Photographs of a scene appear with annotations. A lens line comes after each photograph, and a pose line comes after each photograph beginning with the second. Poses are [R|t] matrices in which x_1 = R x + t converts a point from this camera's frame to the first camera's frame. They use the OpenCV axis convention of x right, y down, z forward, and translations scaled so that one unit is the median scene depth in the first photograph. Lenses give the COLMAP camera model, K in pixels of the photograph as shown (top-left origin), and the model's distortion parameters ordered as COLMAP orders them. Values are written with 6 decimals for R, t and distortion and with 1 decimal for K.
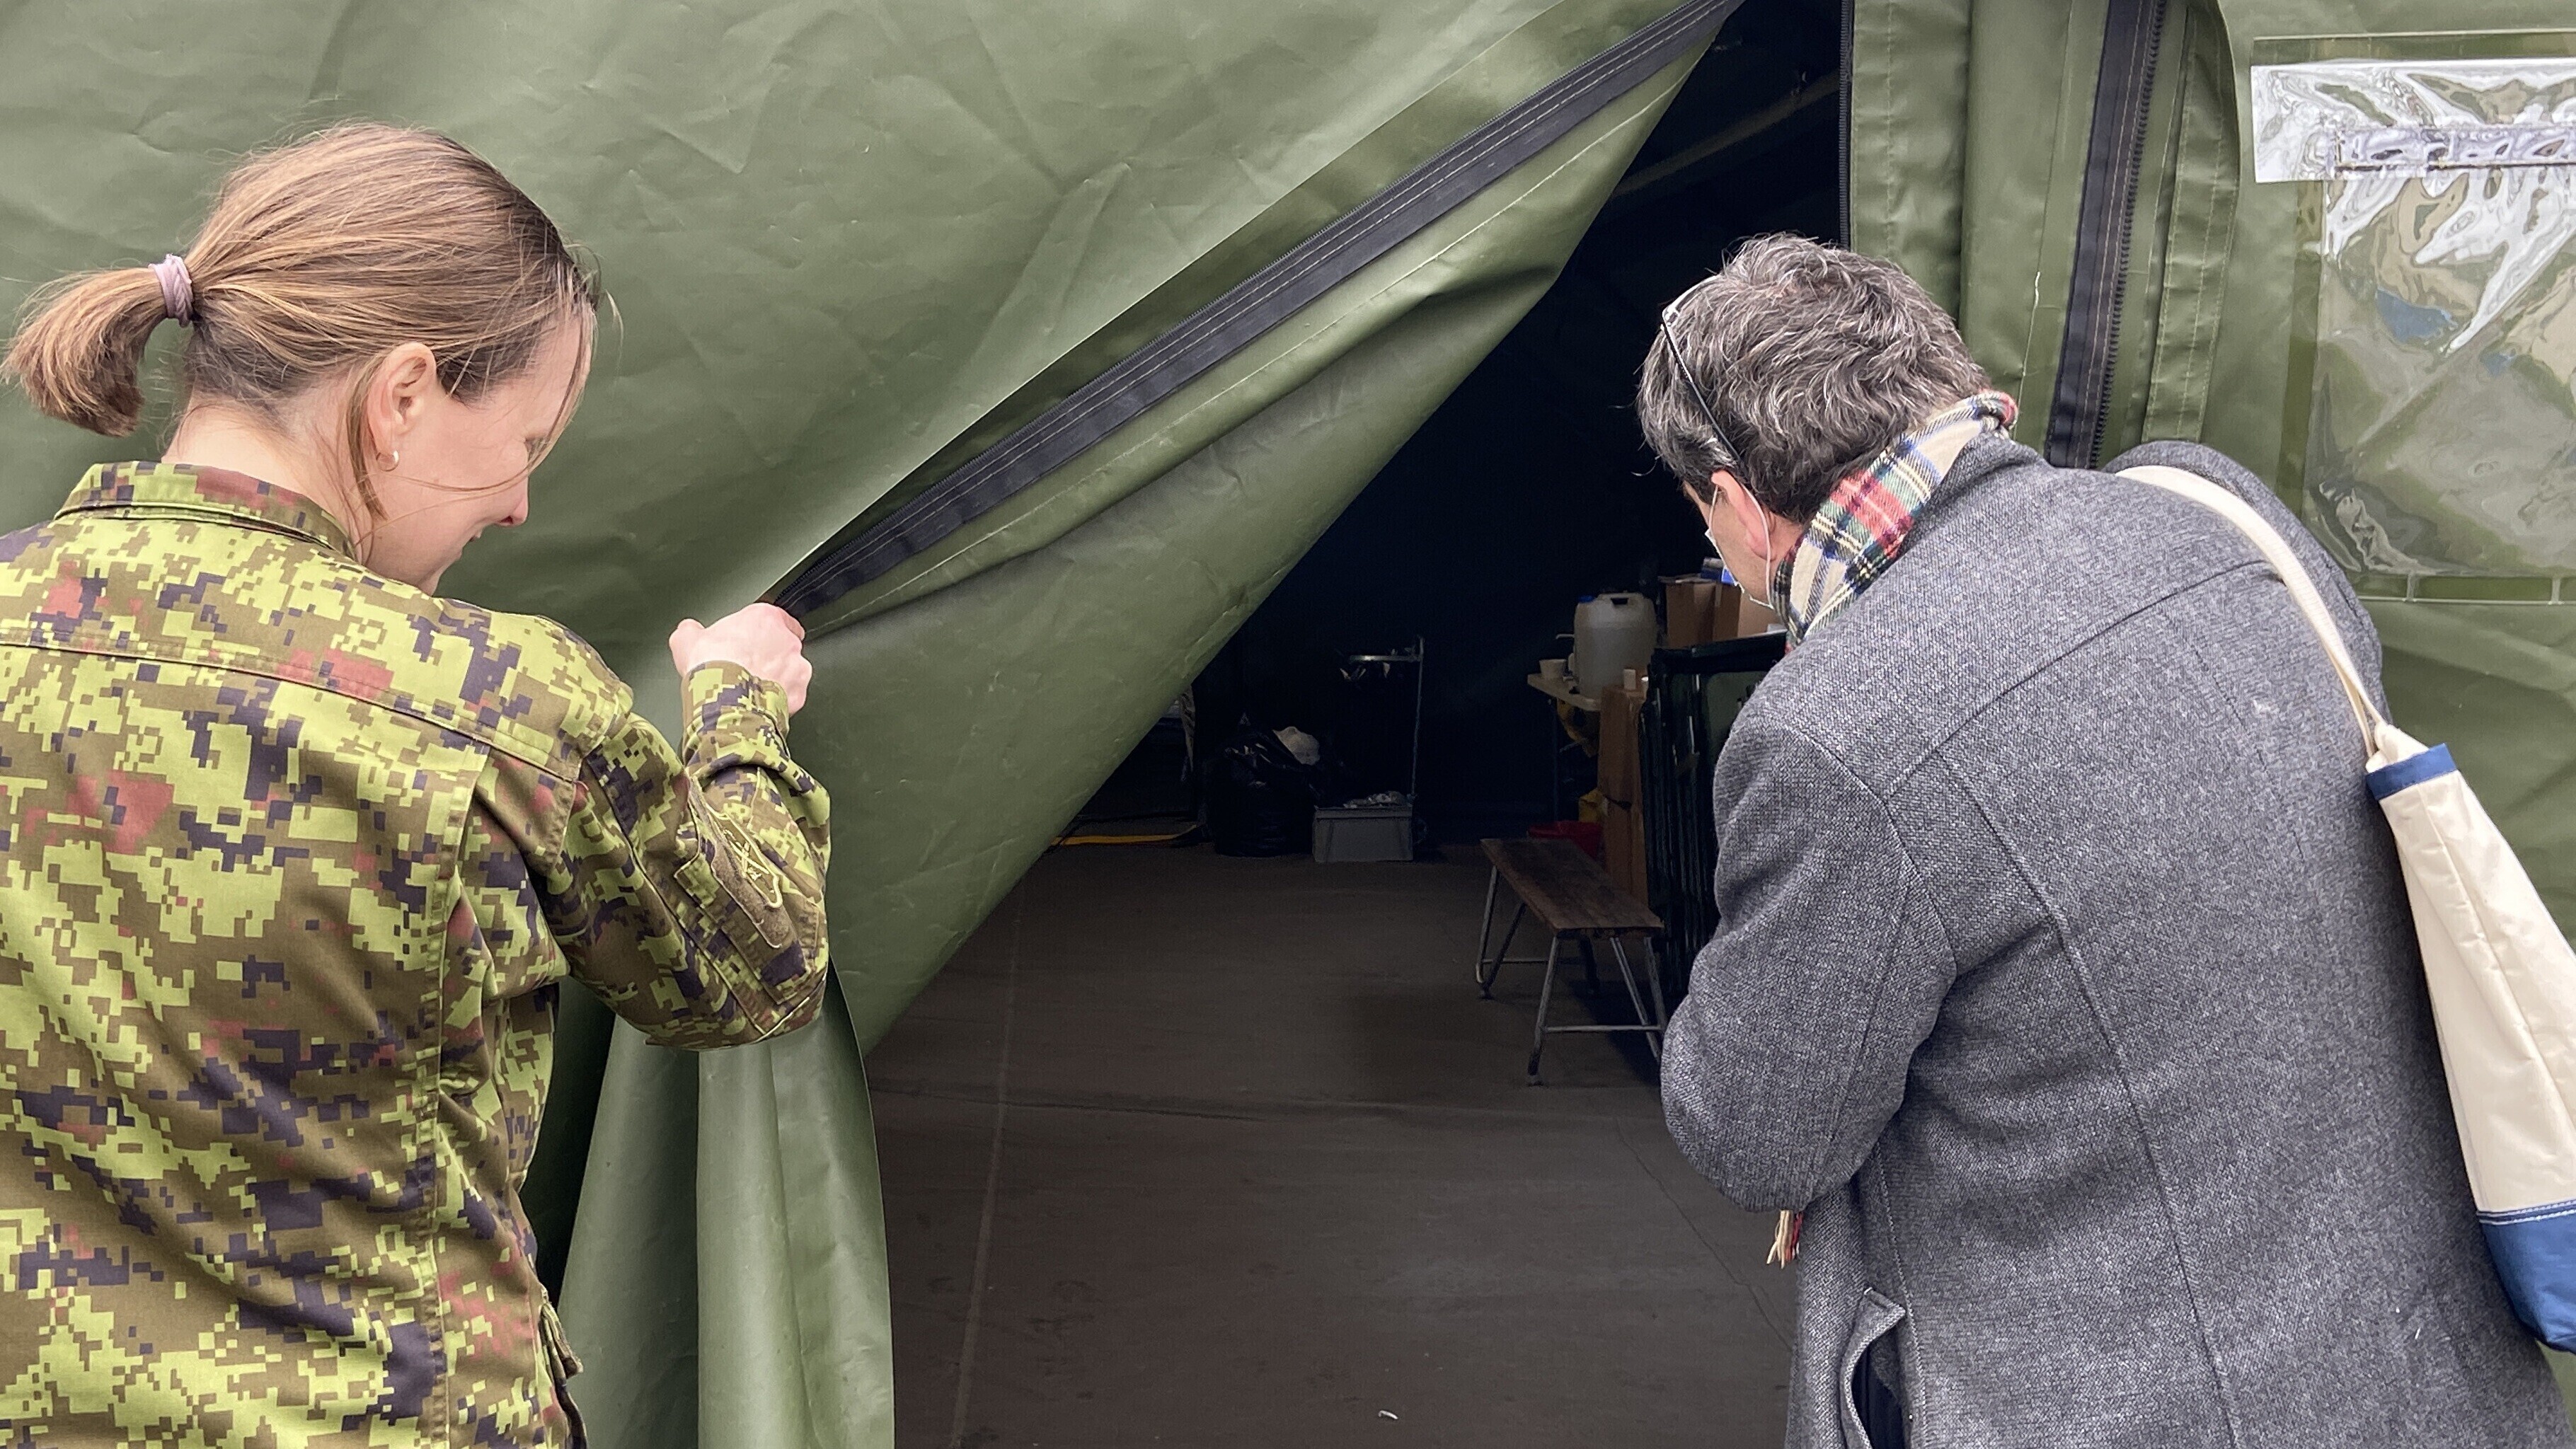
lens RADIAL K [[2815.7, 0, 1288.8], [0, 2815.7, 721.5], [0, 0, 1]] dist [-0.002099, 0.000000]
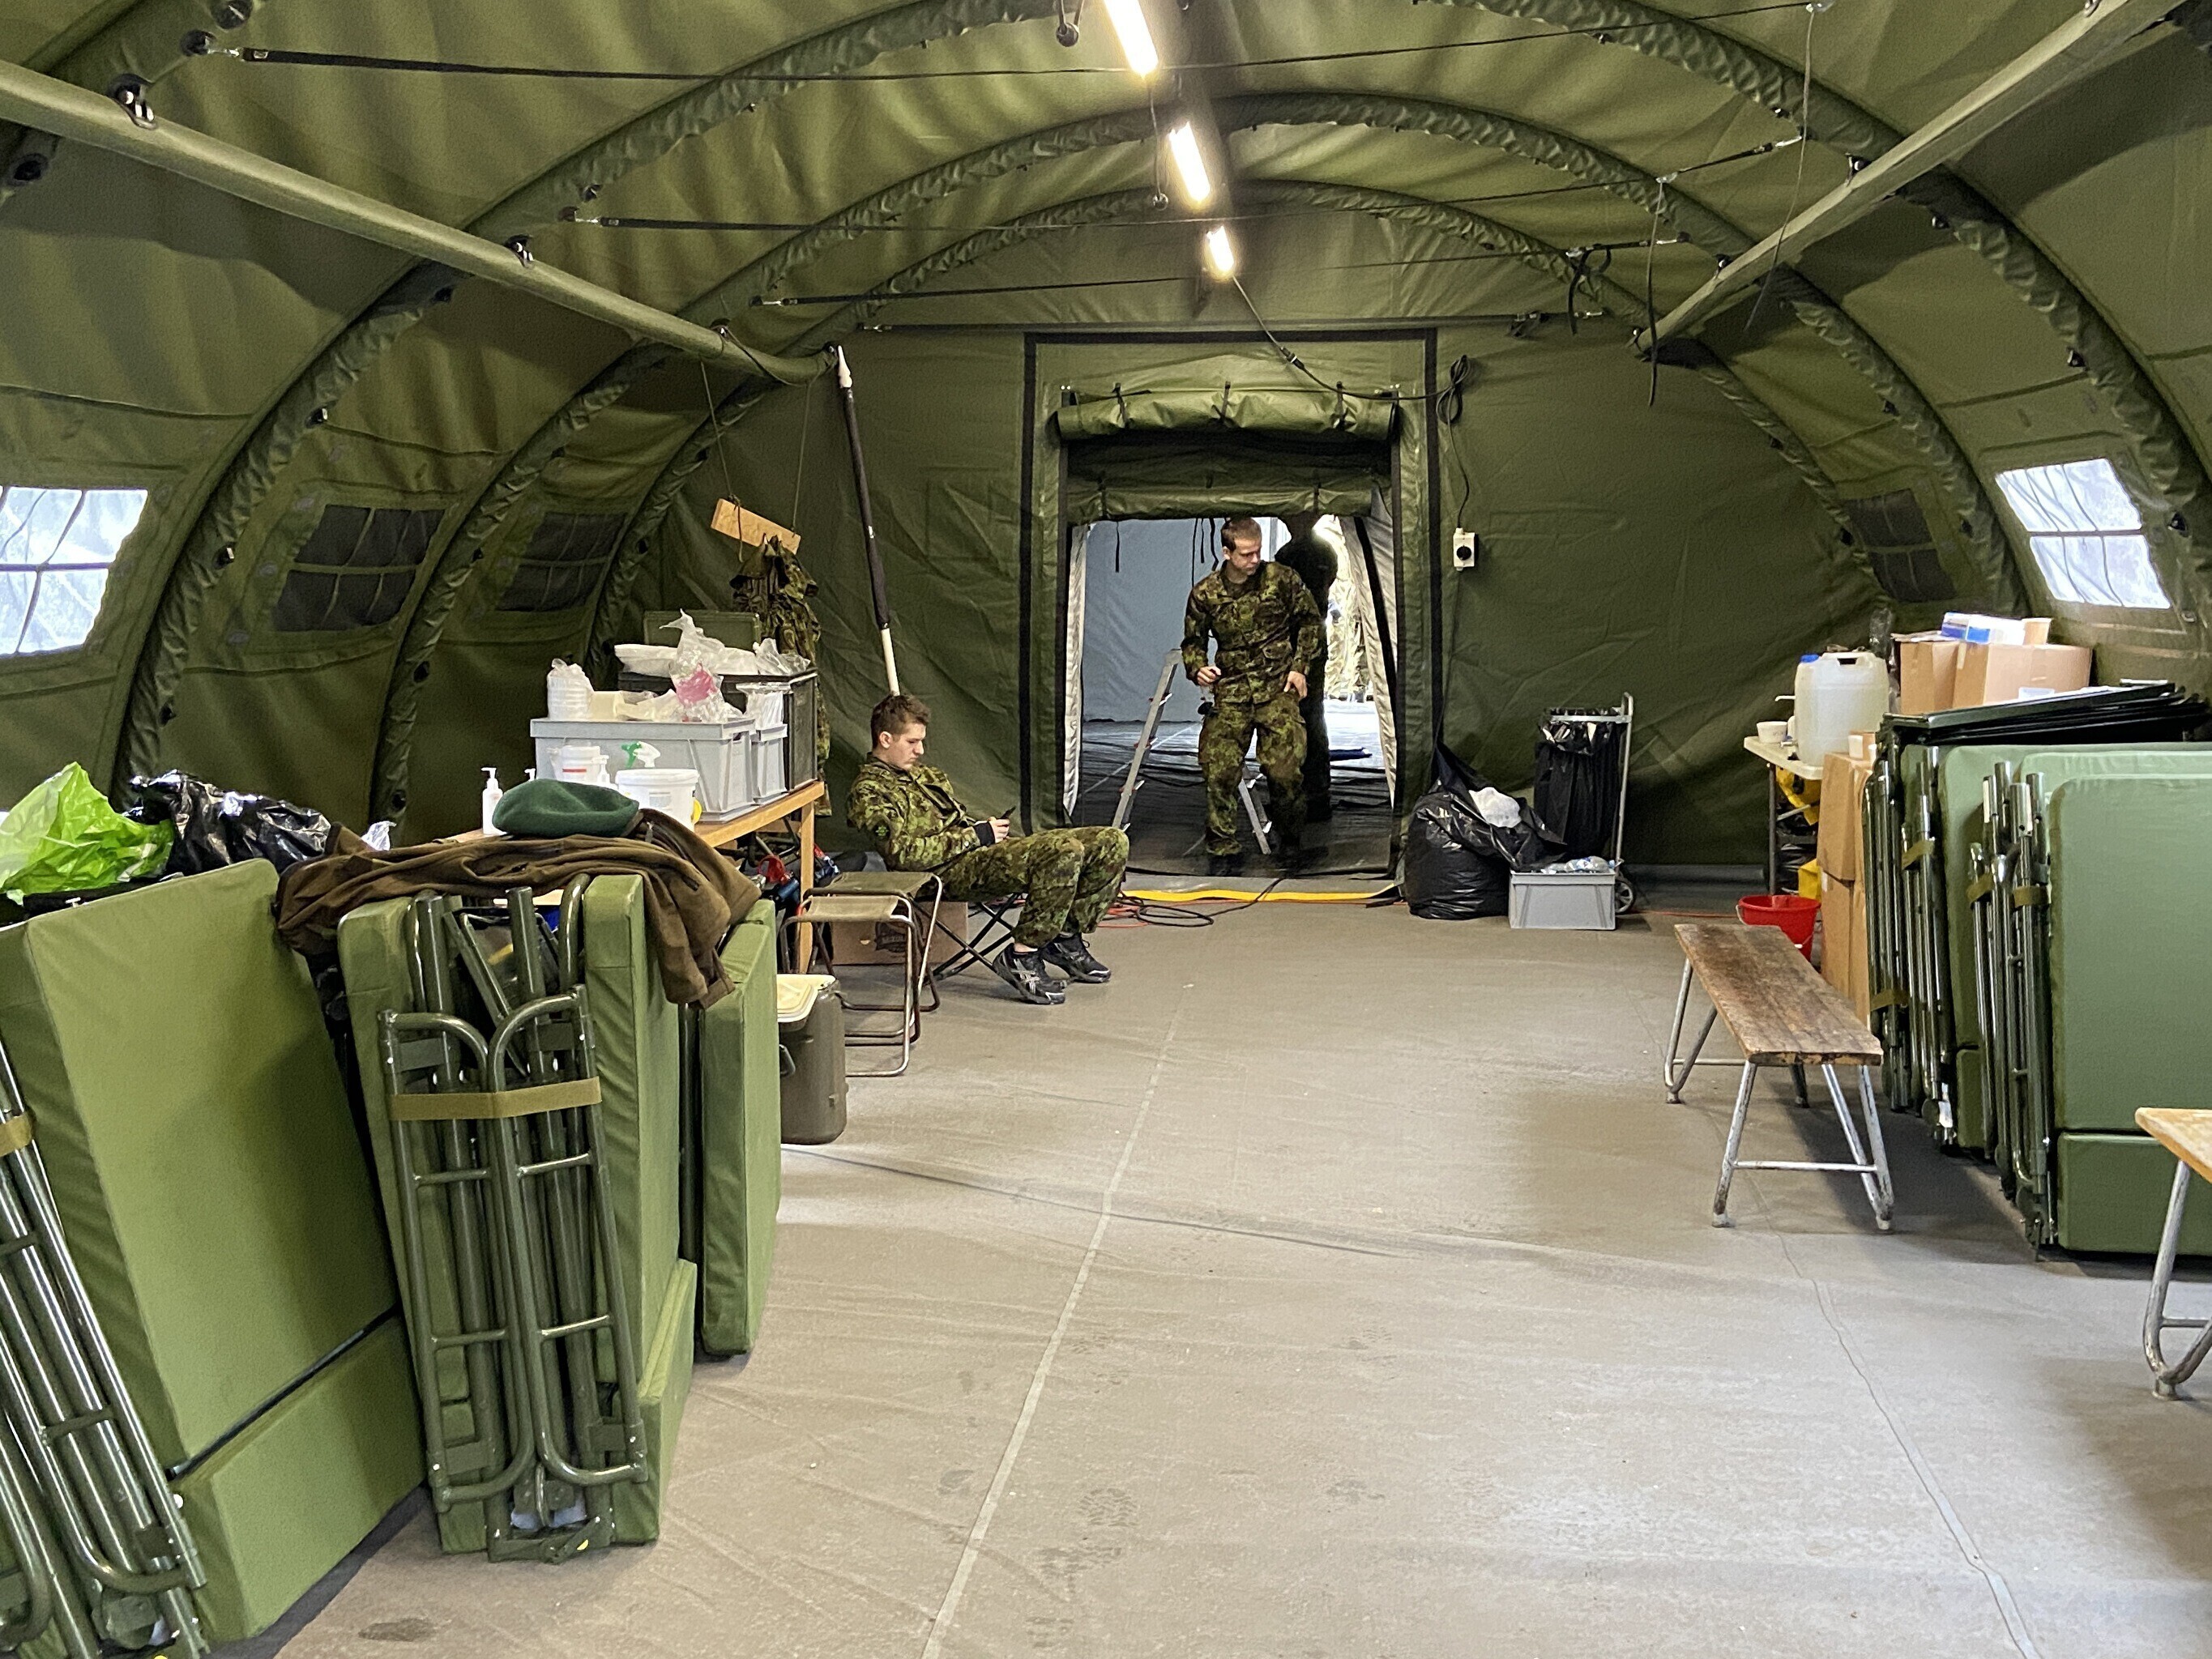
lens RADIAL K [[2339.4, 0, 1102.7], [0, 2339.4, 840.8], [0, 0, 1]] dist [0.048639, 0.000000]
pose [[0.981058, 0.023996, -0.192222, 0.028554], [-0.016805, 0.999100, 0.038954, -0.009980], [0.192984, -0.034986, 0.980578, 0.202435]]
